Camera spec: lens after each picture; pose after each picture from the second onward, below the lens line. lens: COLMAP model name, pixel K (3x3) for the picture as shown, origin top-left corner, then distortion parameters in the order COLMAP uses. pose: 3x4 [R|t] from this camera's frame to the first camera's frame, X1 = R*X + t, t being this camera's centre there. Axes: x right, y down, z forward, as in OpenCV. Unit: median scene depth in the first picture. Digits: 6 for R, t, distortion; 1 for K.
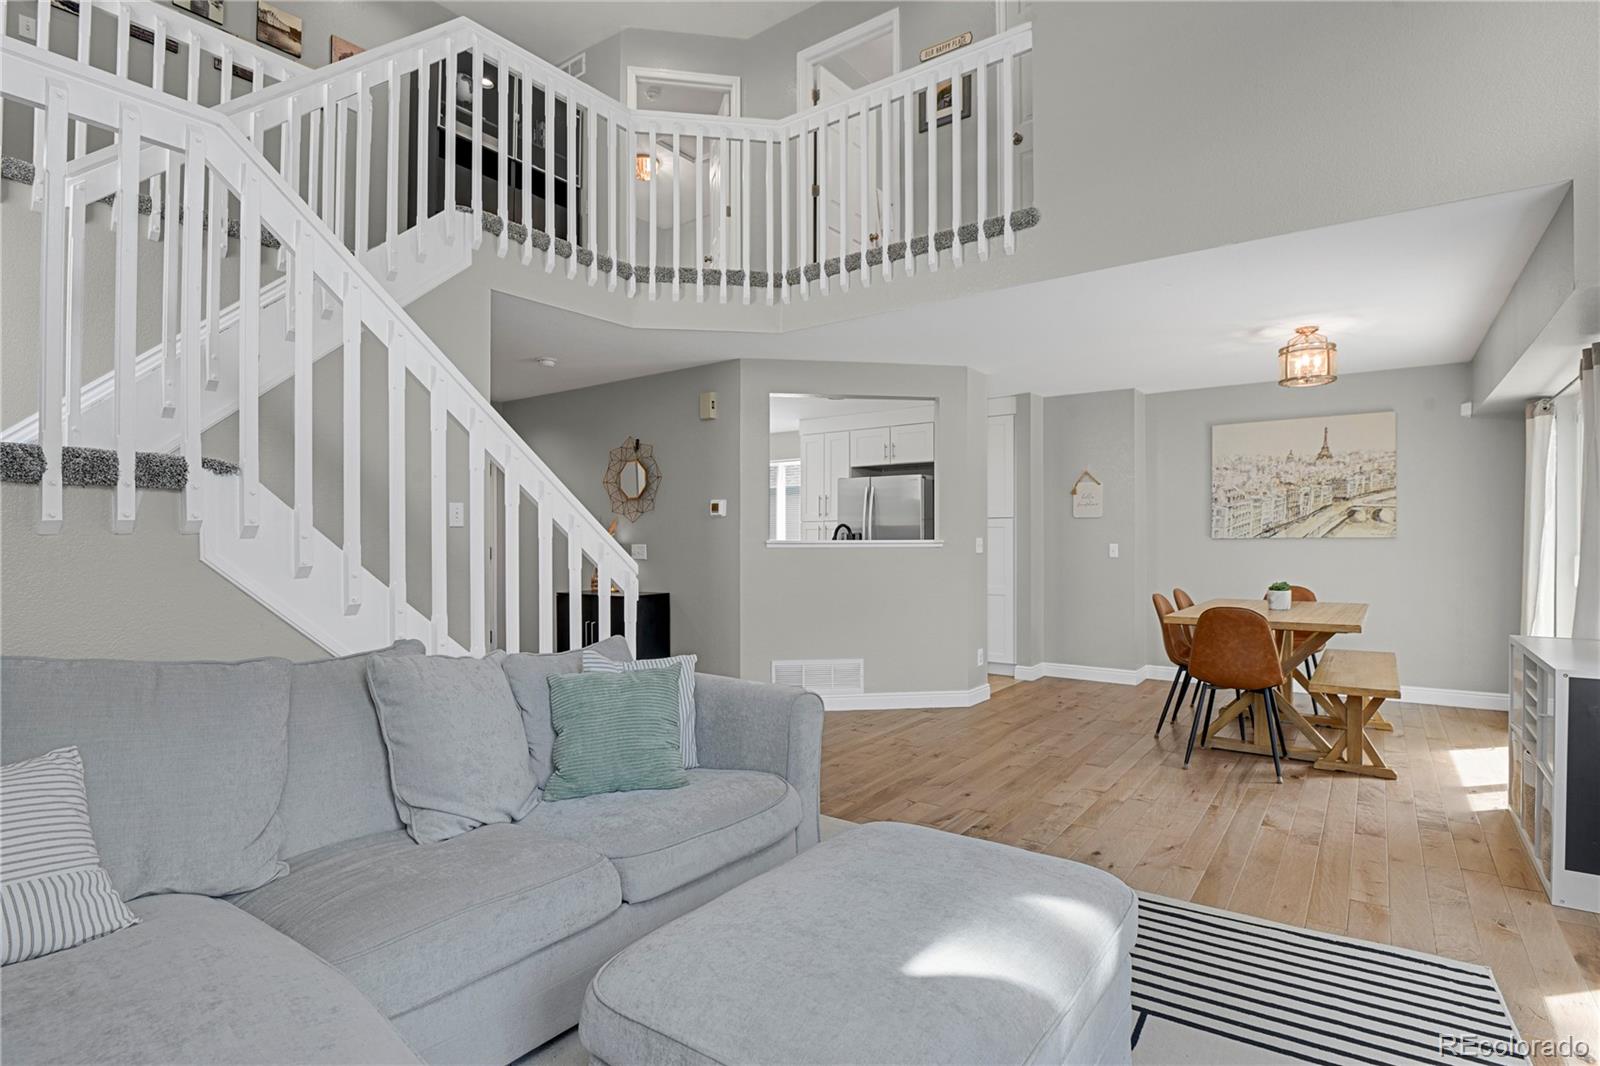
lens RADIAL K [[782.4, 0, 802.5], [0, 782.4, 541.4], [0, 0, 1]] dist [-0.023734, -0.004772]
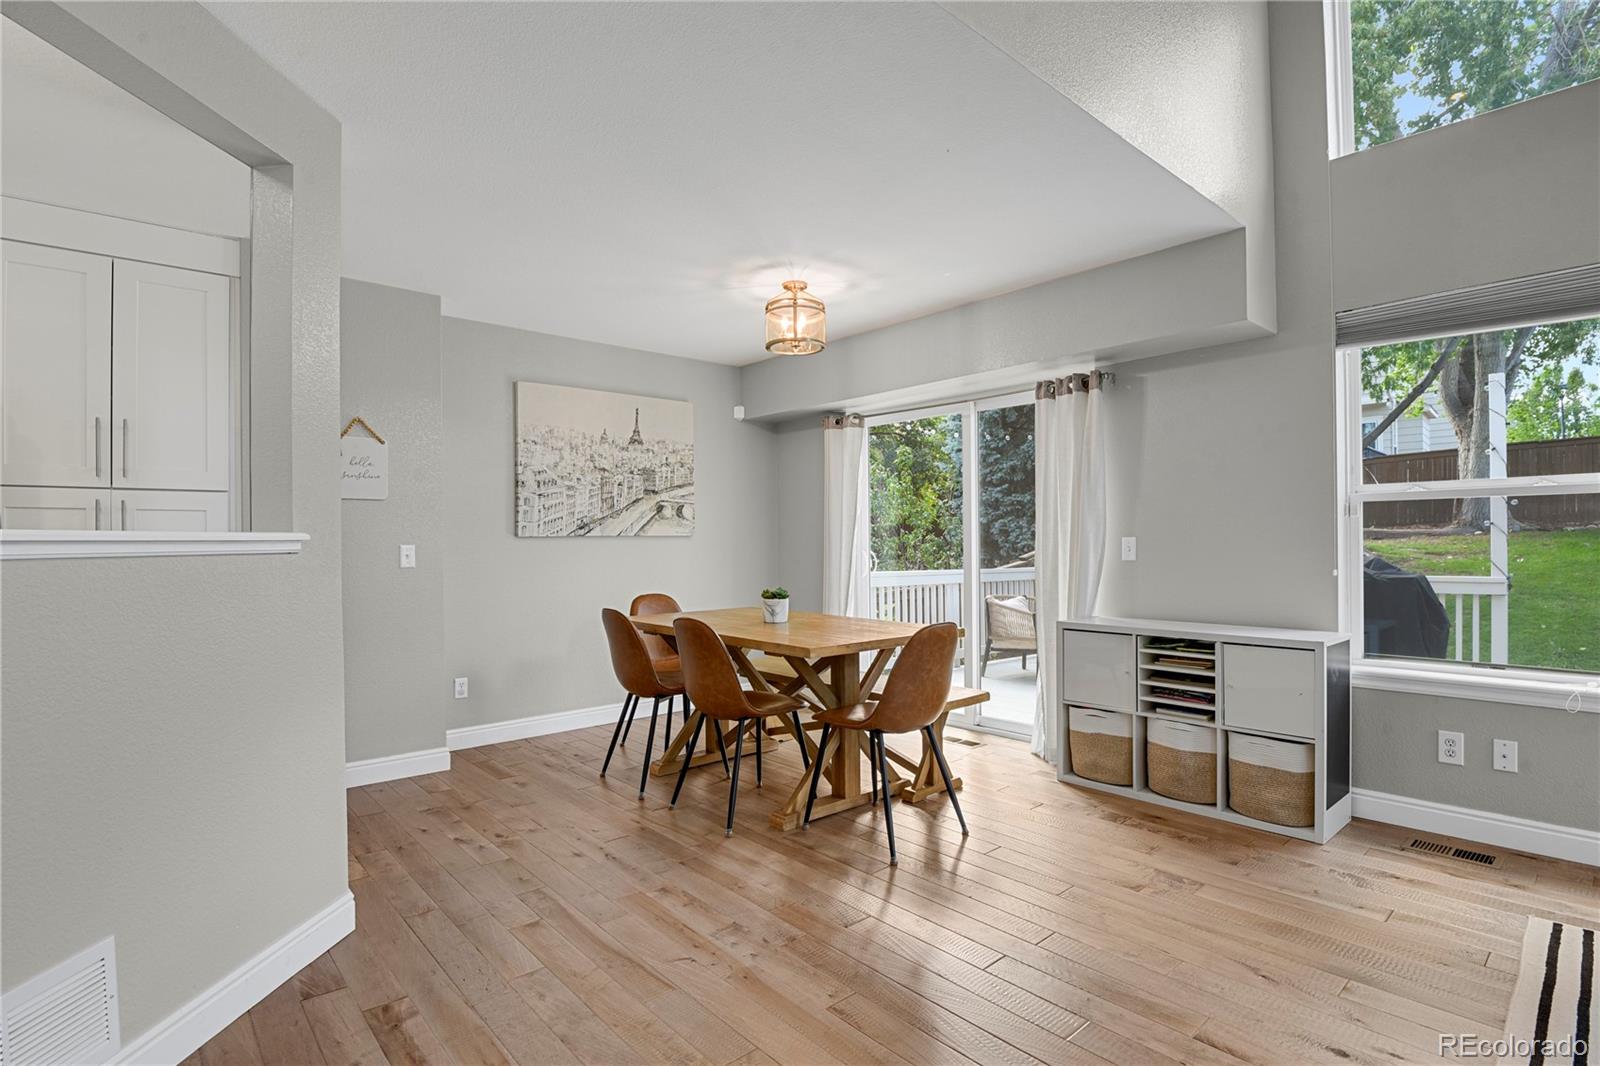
lens RADIAL K [[782.4, 0, 802.5], [0, 782.4, 541.4], [0, 0, 1]] dist [-0.023734, -0.004772]
pose [[0.206757, 0.000701, 0.978392, -0.138495], [0.007999, 0.999965, -0.002406, 0.004928], [-0.978360, 0.008324, 0.206744, 0.644254]]
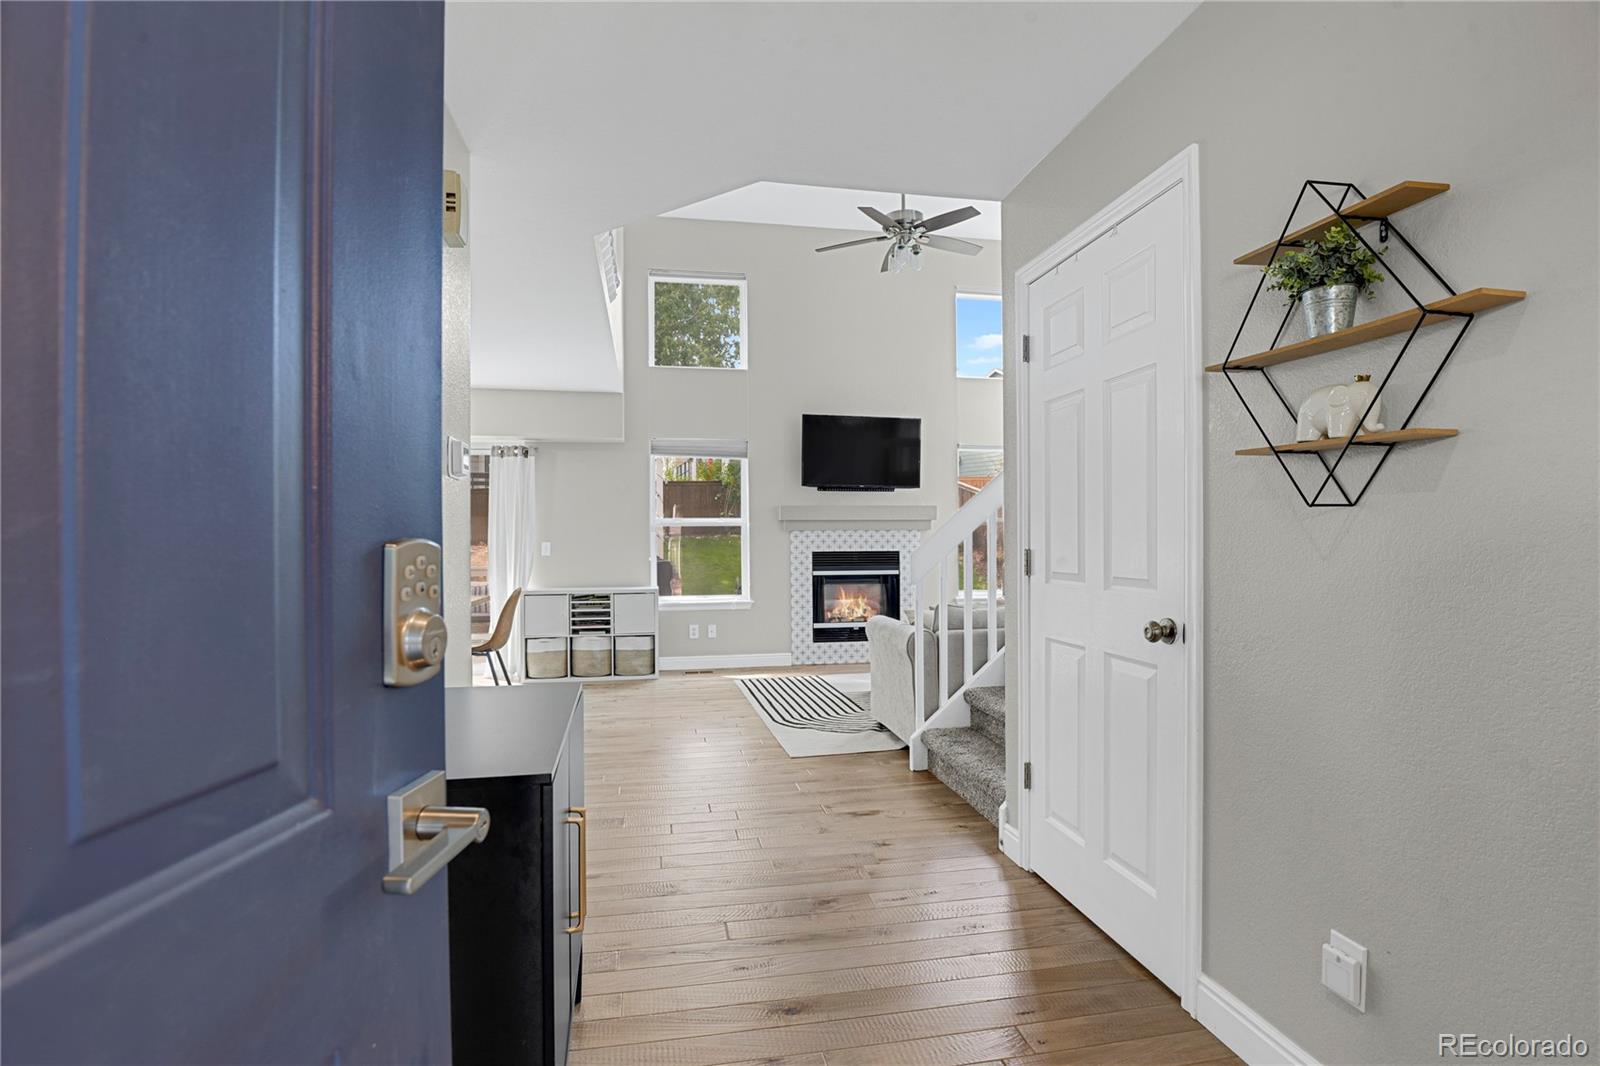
lens RADIAL K [[782.4, 0, 802.5], [0, 782.4, 541.4], [0, 0, 1]] dist [-0.023734, -0.004772]
pose [[-0.737768, 0.005663, 0.675030, -0.504684], [0.006703, 0.999977, -0.001063, 0.004545], [-0.675021, 0.003740, -0.737789, 1.114723]]
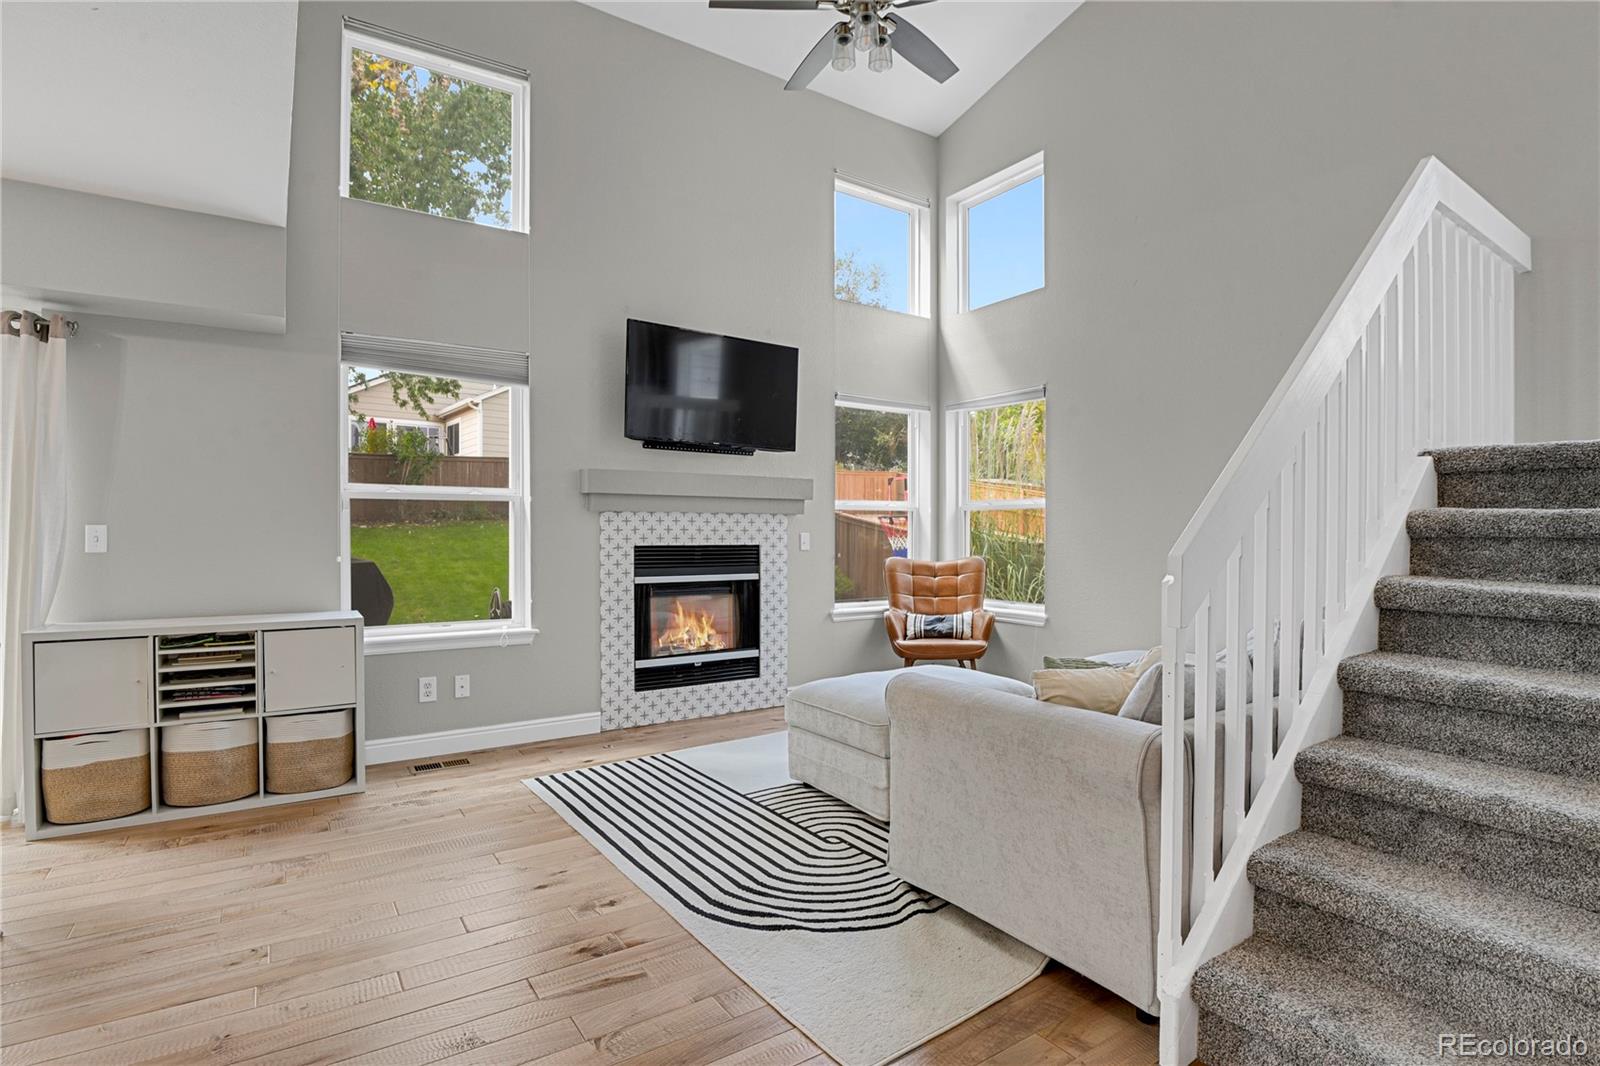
lens RADIAL K [[782.4, 0, 802.5], [0, 782.4, 541.4], [0, 0, 1]] dist [-0.023734, -0.004772]
pose [[-0.944699, -0.003506, 0.327921, -0.084027], [-0.000668, 0.999961, 0.008765, 0.008589], [-0.327939, 0.008061, -0.944664, 0.859226]]
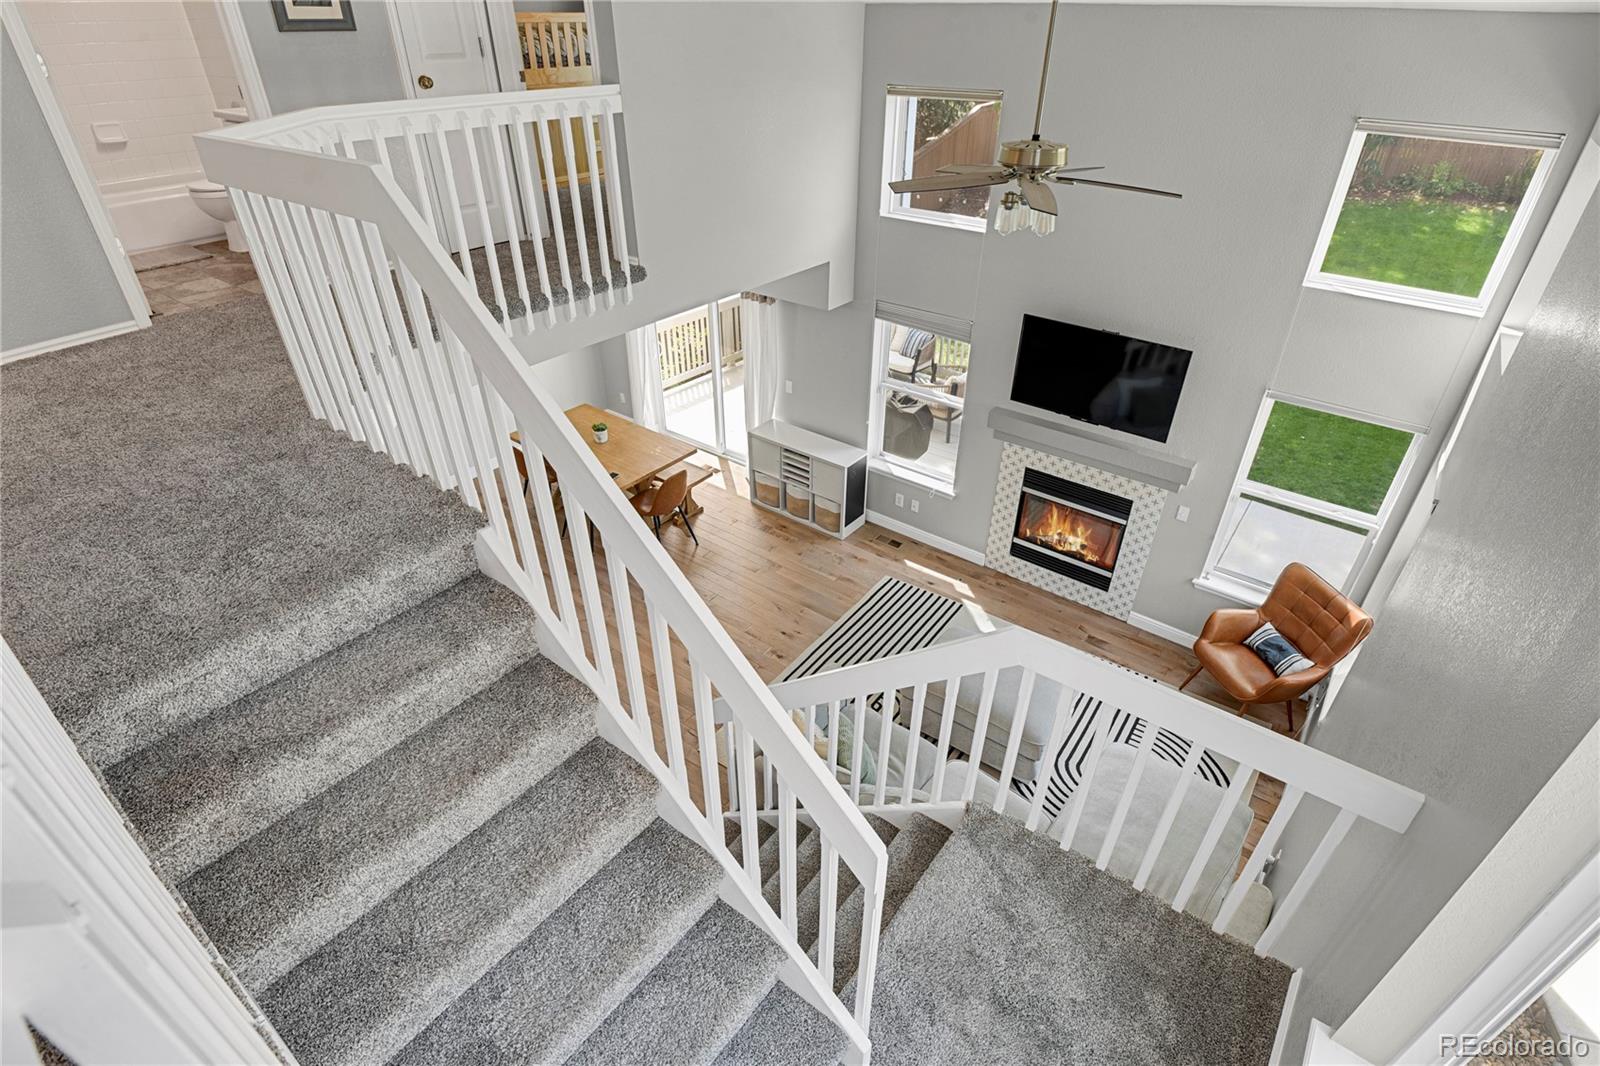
lens RADIAL K [[782.4, 0, 802.5], [0, 782.4, 541.4], [0, 0, 1]] dist [-0.023734, -0.004772]
pose [[0.014403, -0.558124, 0.829633, -0.608347], [-0.005450, 0.829663, 0.558238, -0.483374], [-0.999881, -0.012562, 0.008908, 0.472567]]
